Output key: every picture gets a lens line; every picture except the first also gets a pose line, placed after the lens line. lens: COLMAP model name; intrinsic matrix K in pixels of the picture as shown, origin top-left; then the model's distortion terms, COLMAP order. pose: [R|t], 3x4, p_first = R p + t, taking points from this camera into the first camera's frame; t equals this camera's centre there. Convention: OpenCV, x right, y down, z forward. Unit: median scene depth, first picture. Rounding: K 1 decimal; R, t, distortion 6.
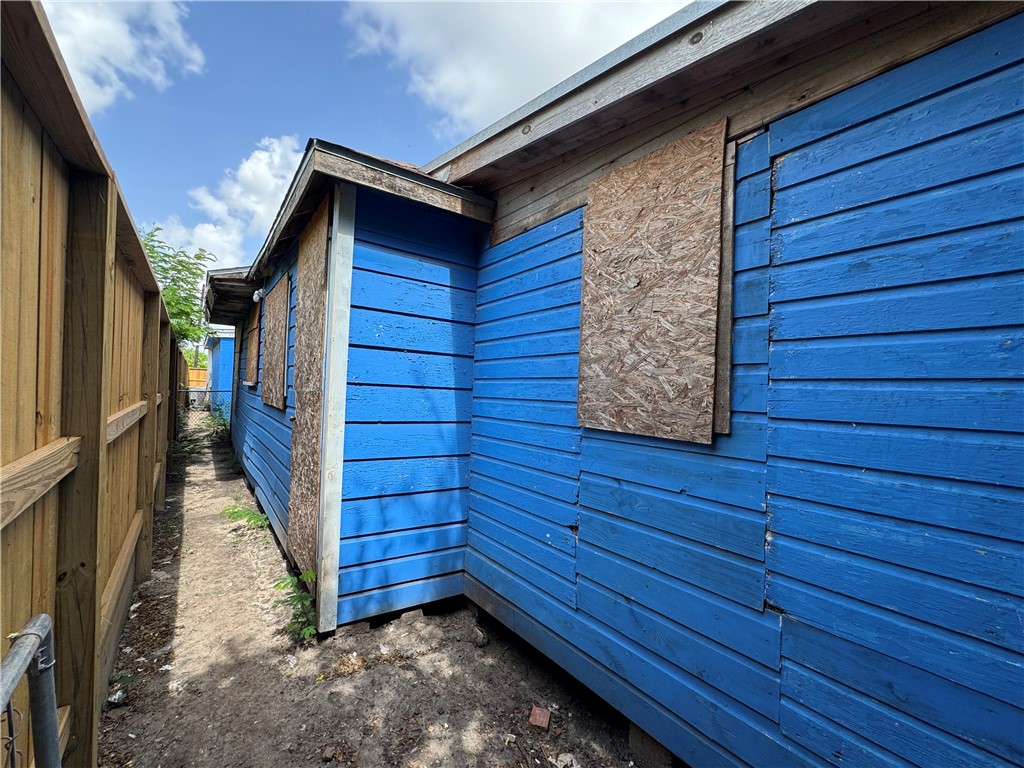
lens RADIAL K [[429.8, 0, 510.0], [0, 429.8, 384.3], [0, 0, 1]] dist [-0.005233, 0.000471]
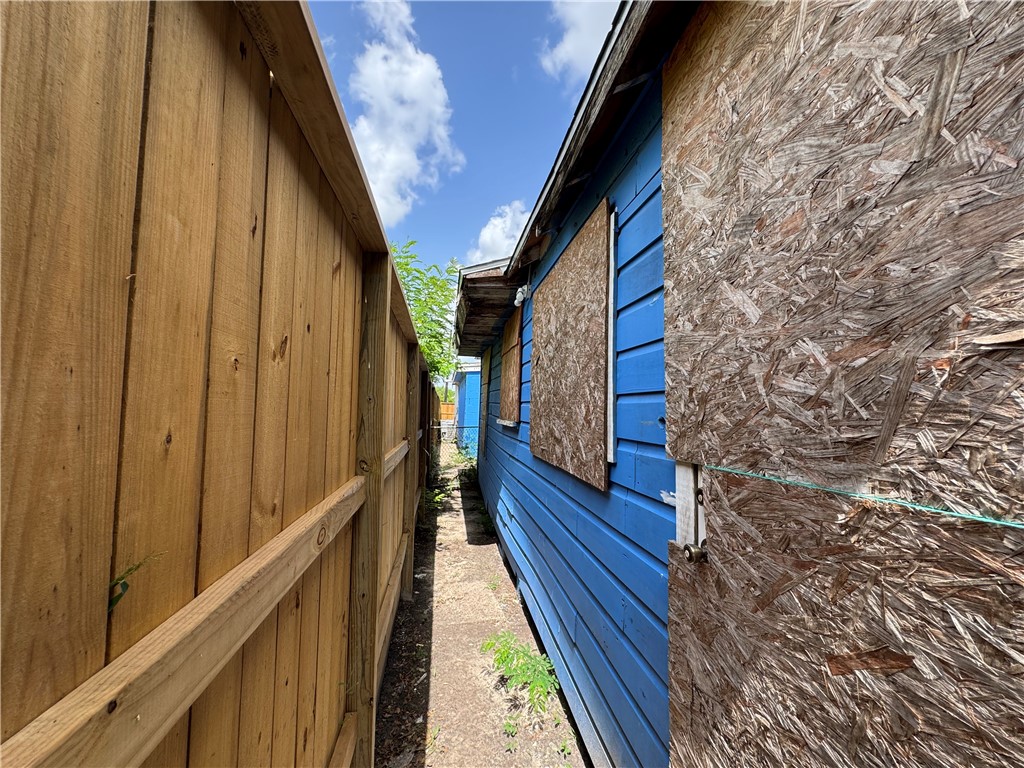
lens RADIAL K [[429.8, 0, 510.0], [0, 429.8, 384.3], [0, 0, 1]] dist [-0.005233, 0.000471]
pose [[0.884984, -0.044362, -0.463504, -0.296872], [0.012148, 0.997312, -0.072257, -0.016547], [0.465463, 0.058315, 0.883144, 0.400911]]
